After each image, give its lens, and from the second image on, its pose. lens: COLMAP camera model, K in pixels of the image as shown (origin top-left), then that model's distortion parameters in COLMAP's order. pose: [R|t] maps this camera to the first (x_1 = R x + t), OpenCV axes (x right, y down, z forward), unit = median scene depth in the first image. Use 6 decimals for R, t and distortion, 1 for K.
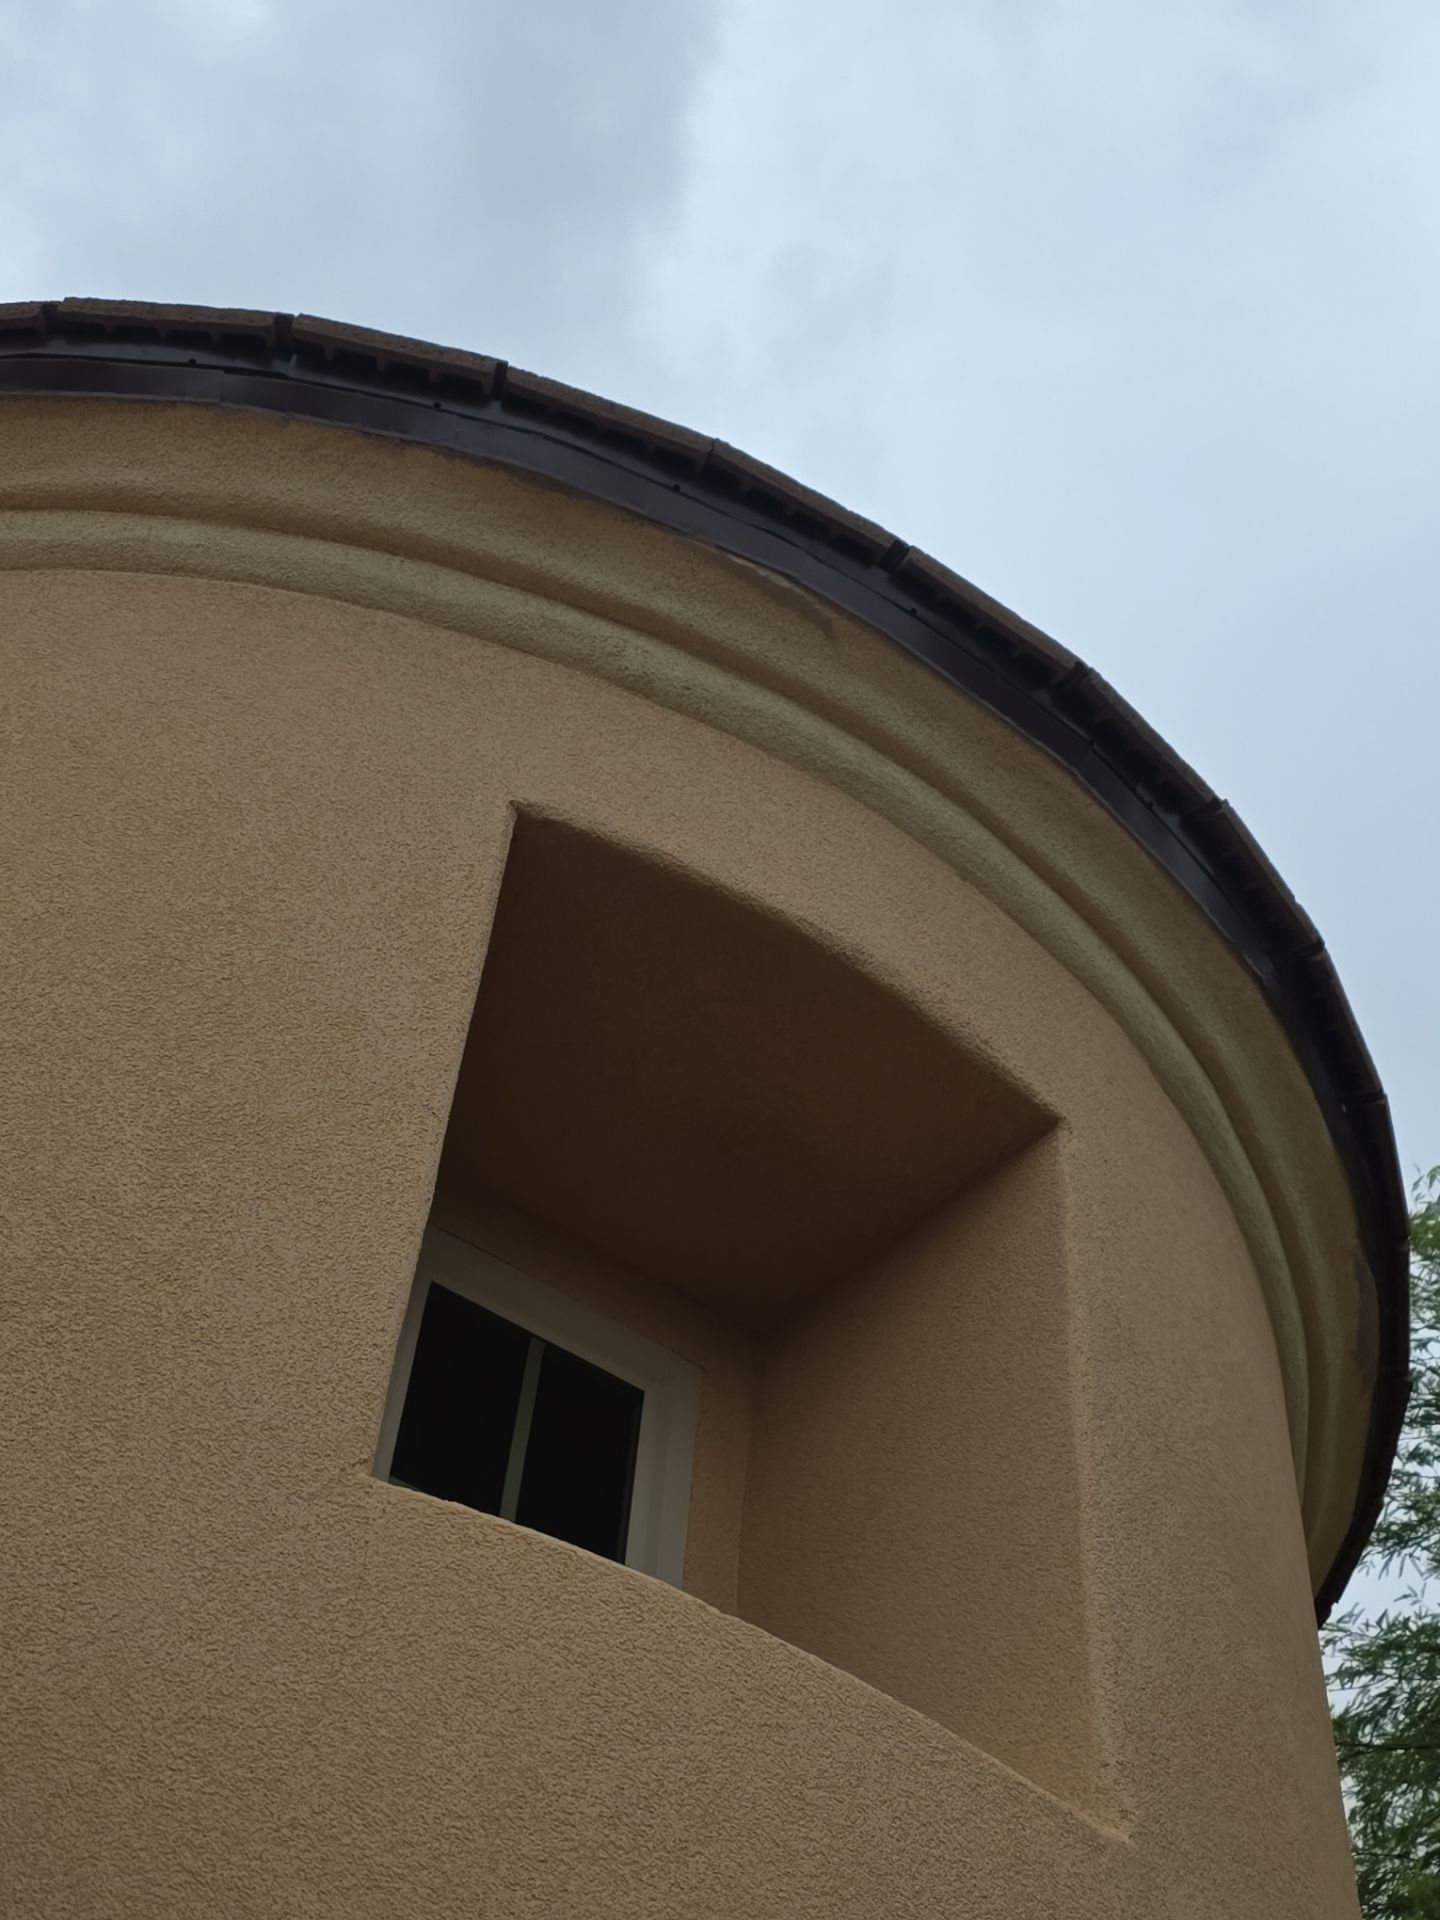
lens RADIAL K [[2606.4, 0, 724.1], [0, 2606.4, 991.4], [0, 0, 1]] dist [0.120961, 0.000000]
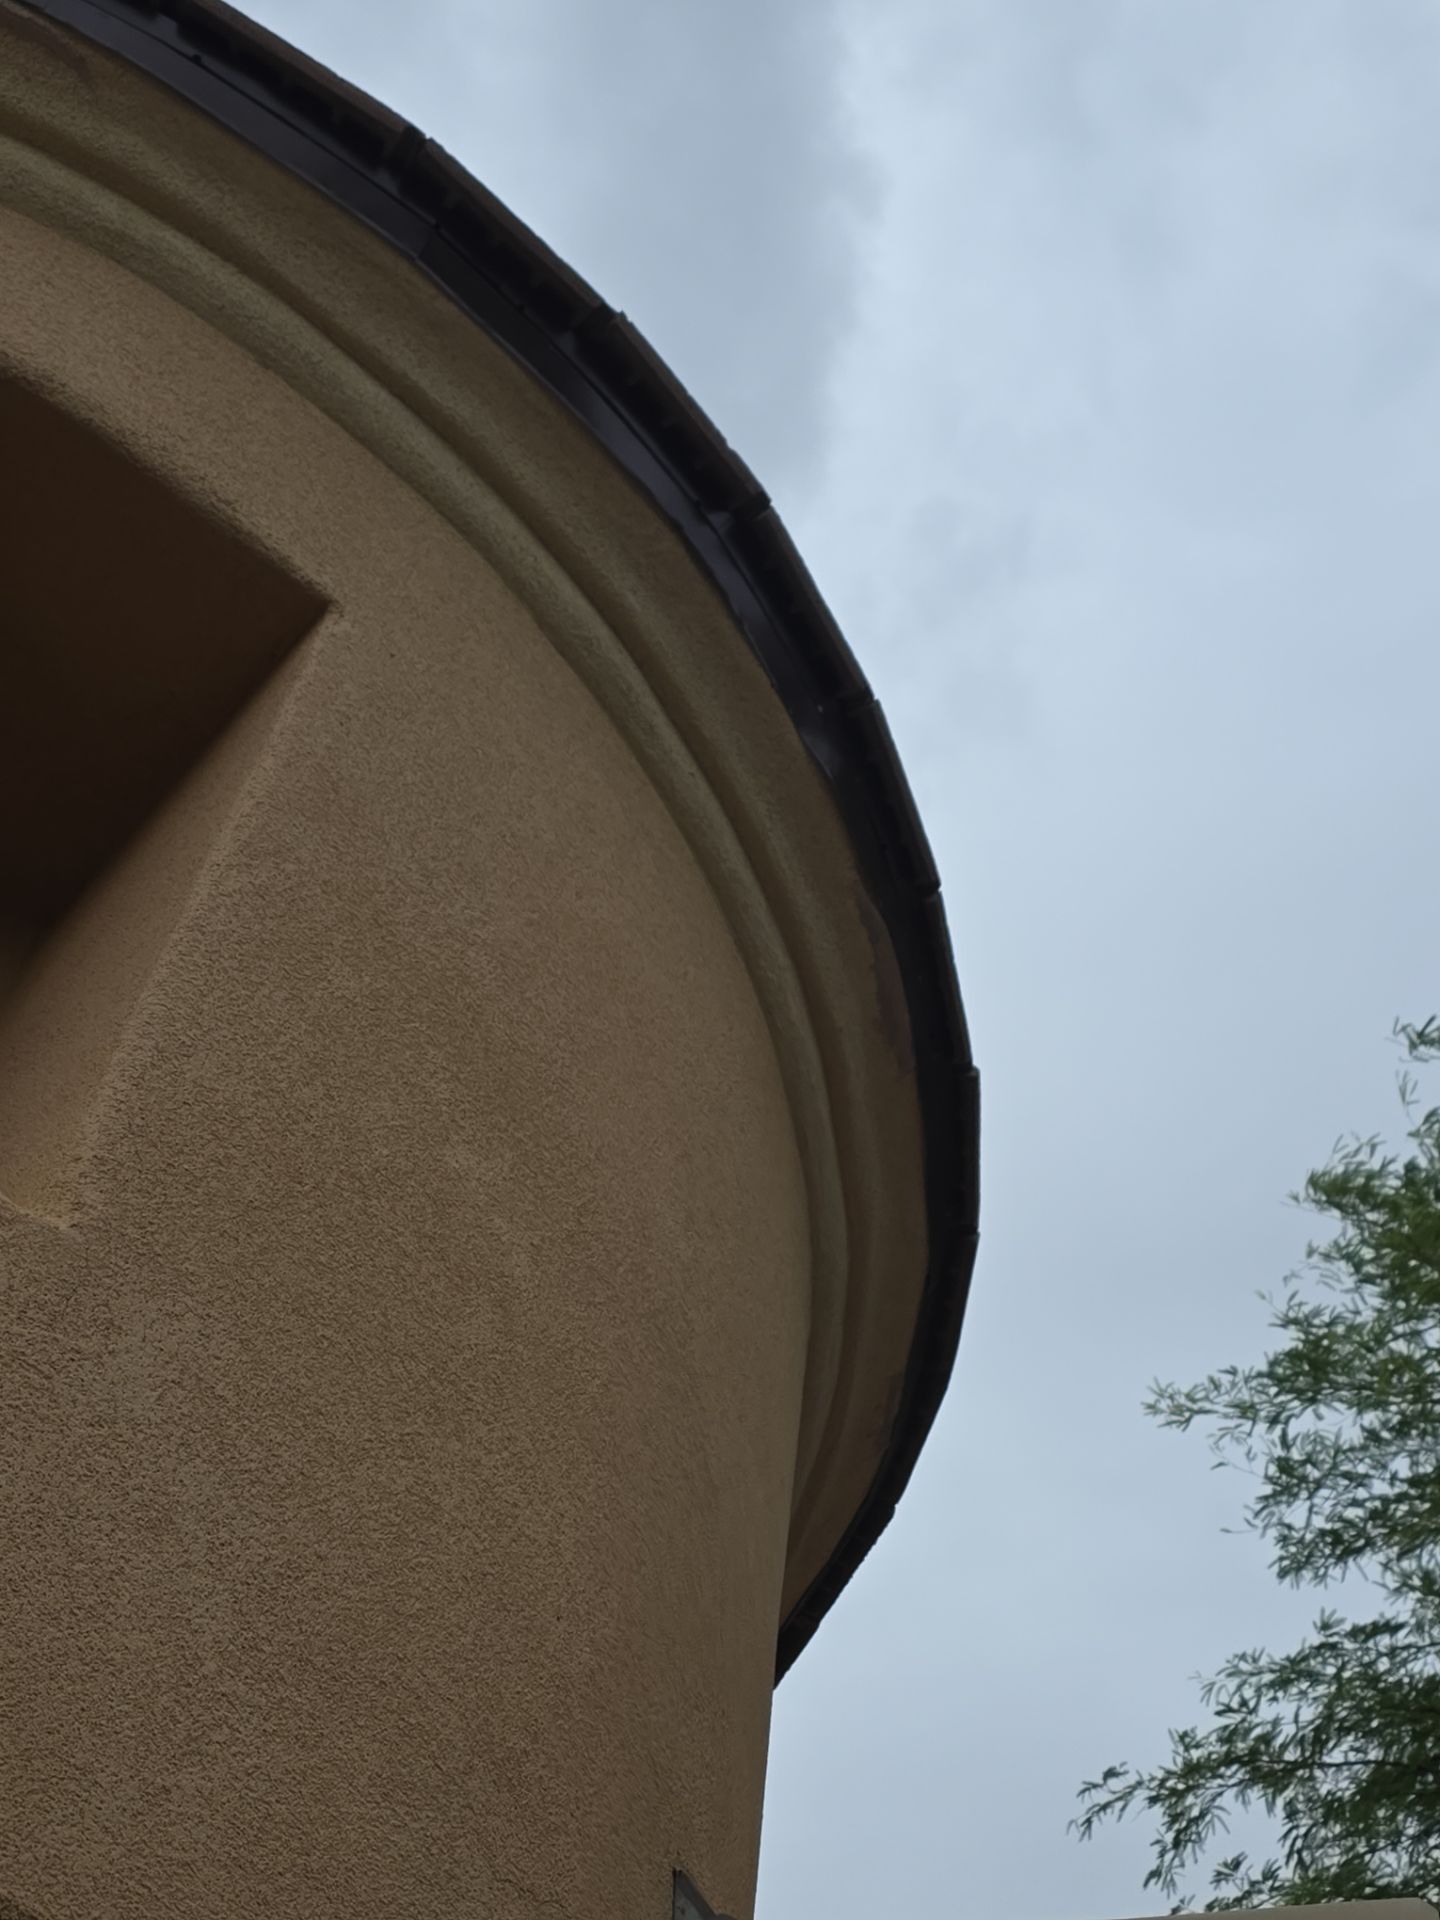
lens RADIAL K [[2606.4, 0, 728.2], [0, 2606.4, 971.2], [0, 0, 1]] dist [0.120961, 0.000000]
pose [[0.995704, -0.029187, -0.087872, 0.317068], [0.019016, 0.993249, -0.114435, 0.257811], [0.090619, 0.112273, 0.989537, 0.189636]]
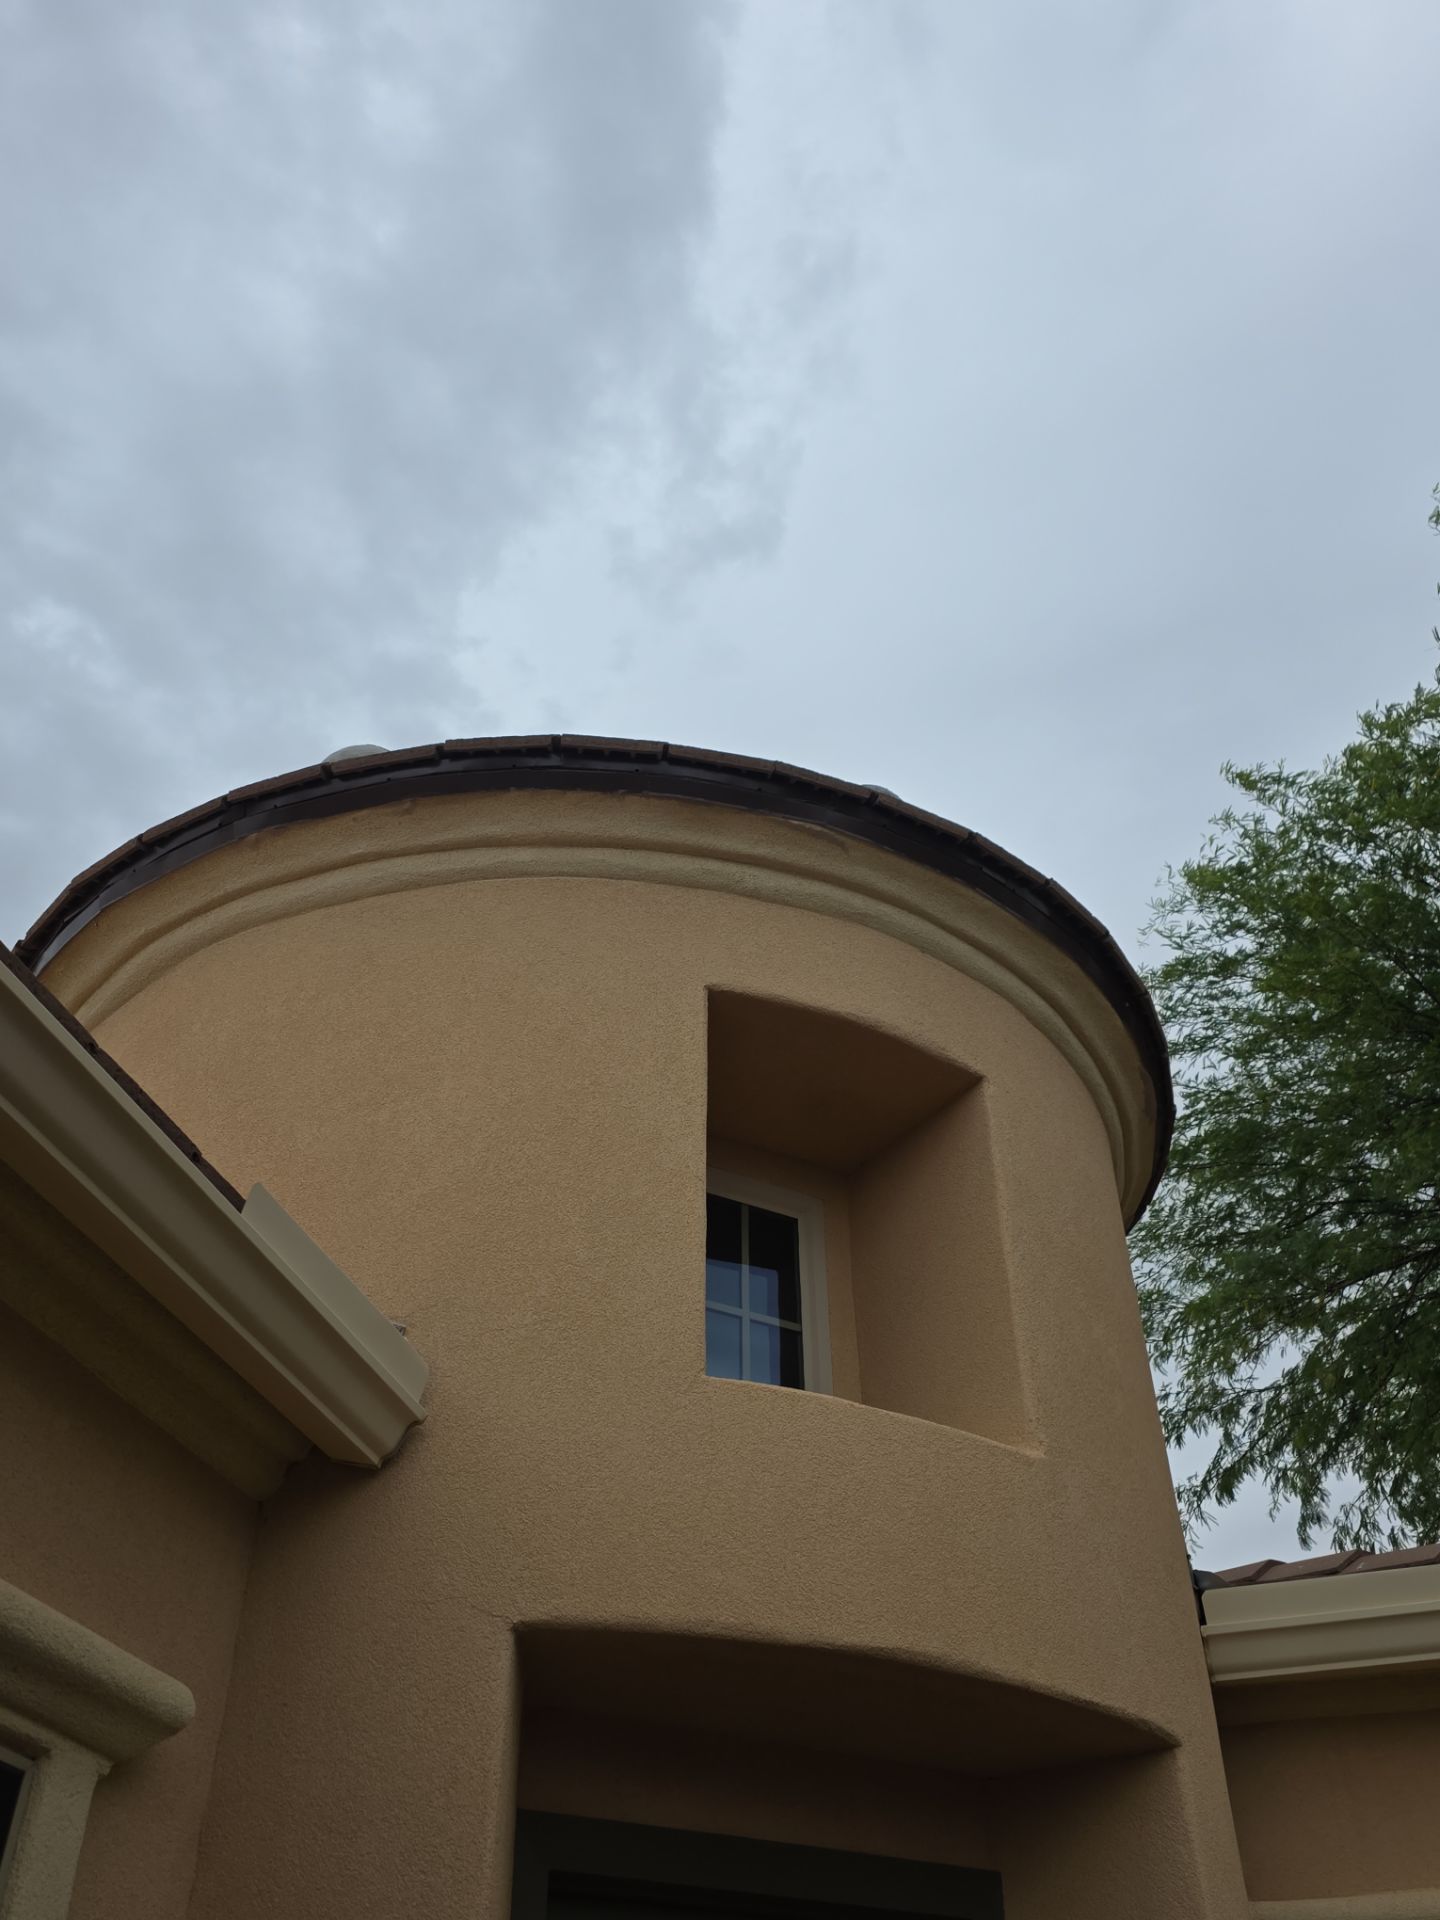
lens RADIAL K [[1691.4, 0, 737.6], [0, 1691.4, 957.3], [0, 0, 1]] dist [0.115748, -0.123037]
pose [[0.991670, -0.123474, -0.036679, -0.003034], [0.128299, 0.972121, 0.196264, -0.318769], [0.011423, -0.199335, 0.979865, -0.284917]]
